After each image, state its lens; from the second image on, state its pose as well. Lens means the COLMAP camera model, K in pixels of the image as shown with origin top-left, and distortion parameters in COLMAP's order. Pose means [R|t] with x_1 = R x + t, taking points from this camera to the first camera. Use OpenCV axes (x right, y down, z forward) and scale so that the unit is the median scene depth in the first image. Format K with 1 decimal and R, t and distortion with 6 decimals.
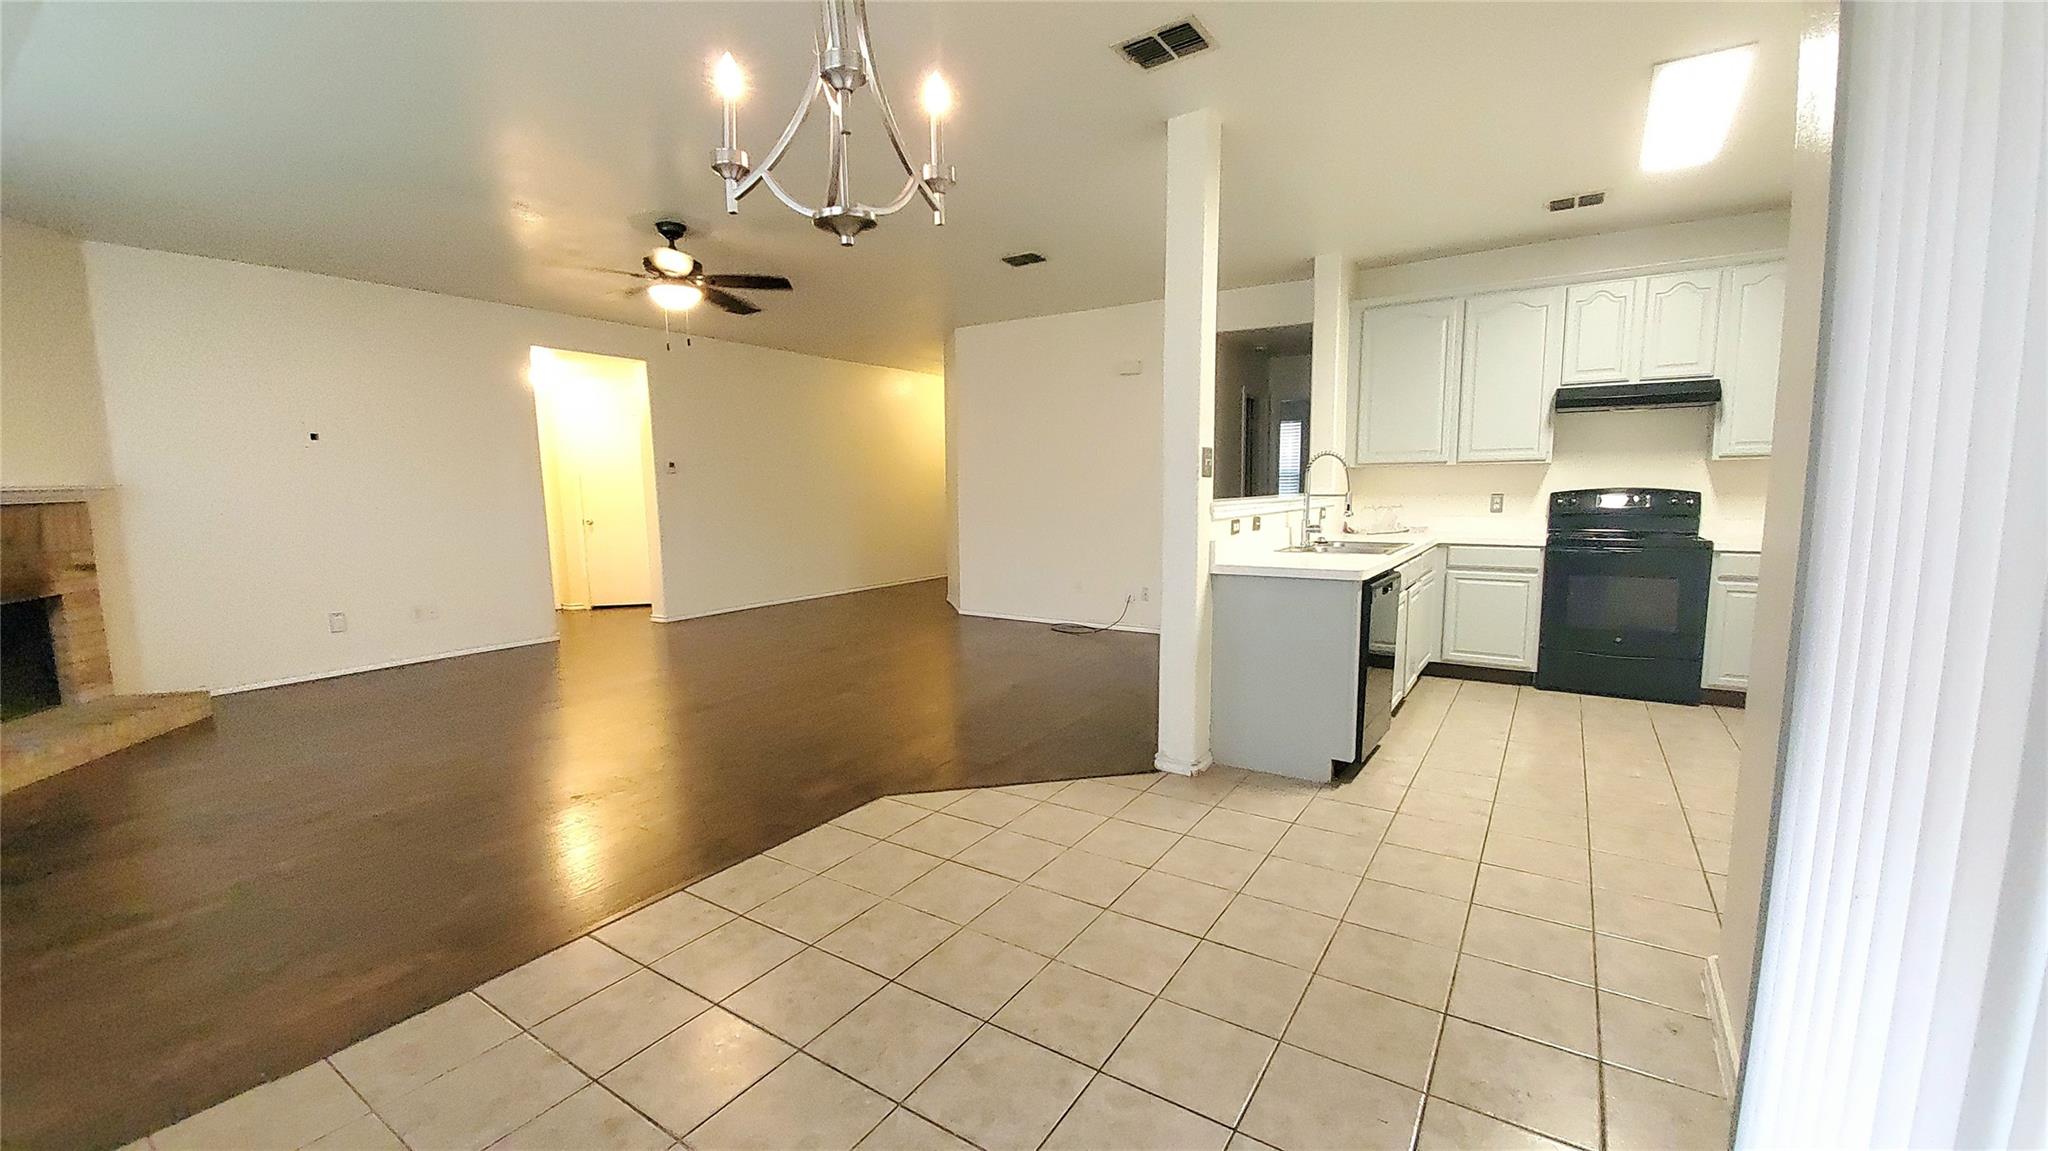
lens RADIAL K [[808.3, 0, 1023.5], [0, 808.3, 588.5], [0, 0, 1]] dist [-0.000903, -0.000070]
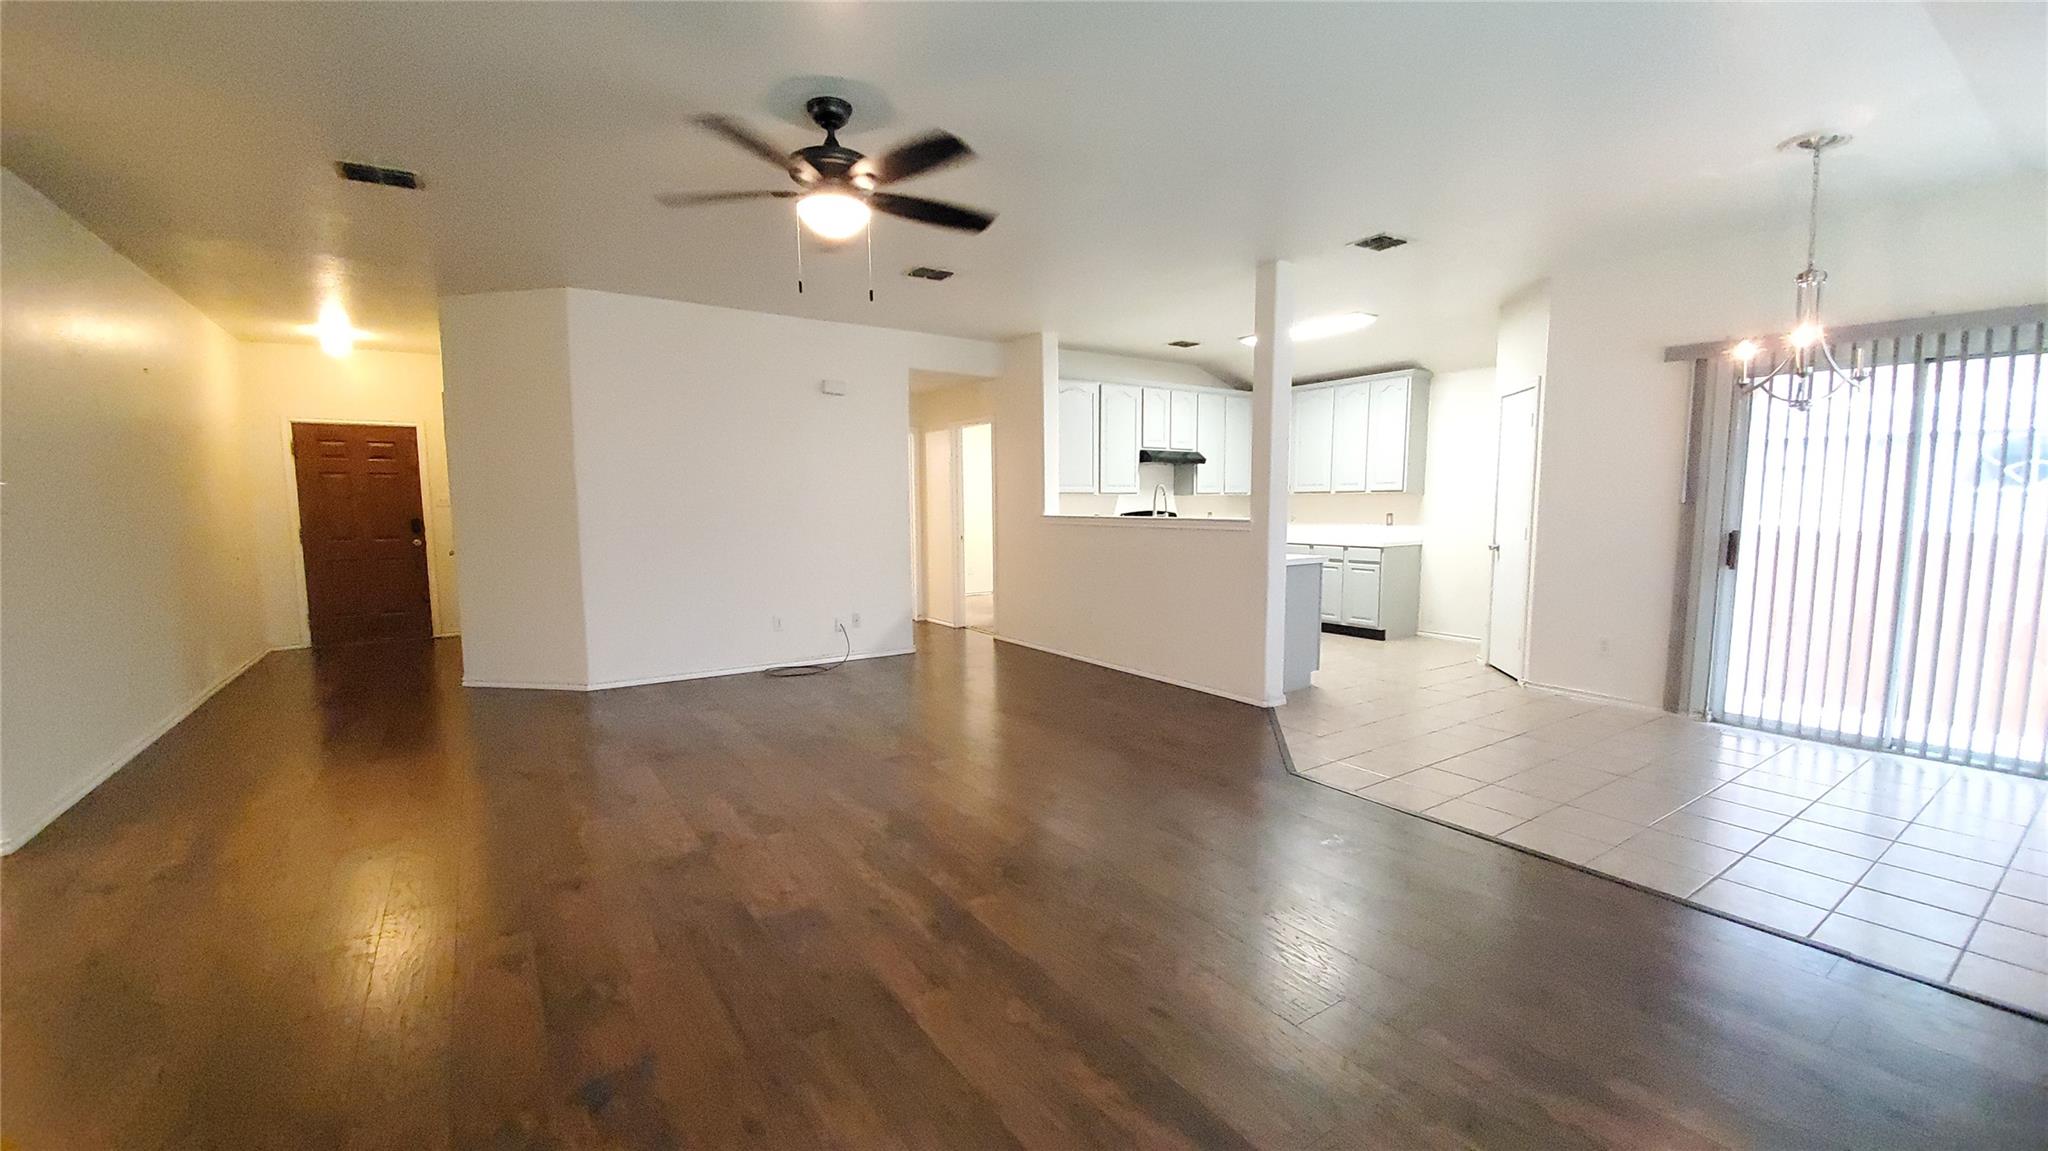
lens RADIAL K [[808.3, 0, 1023.5], [0, 808.3, 588.5], [0, 0, 1]] dist [-0.000903, -0.000070]
pose [[0.381779, -0.085498, 0.920290, -0.976041], [0.119213, 0.991950, 0.042700, -0.071507], [-0.916533, 0.093409, 0.388899, 0.637442]]
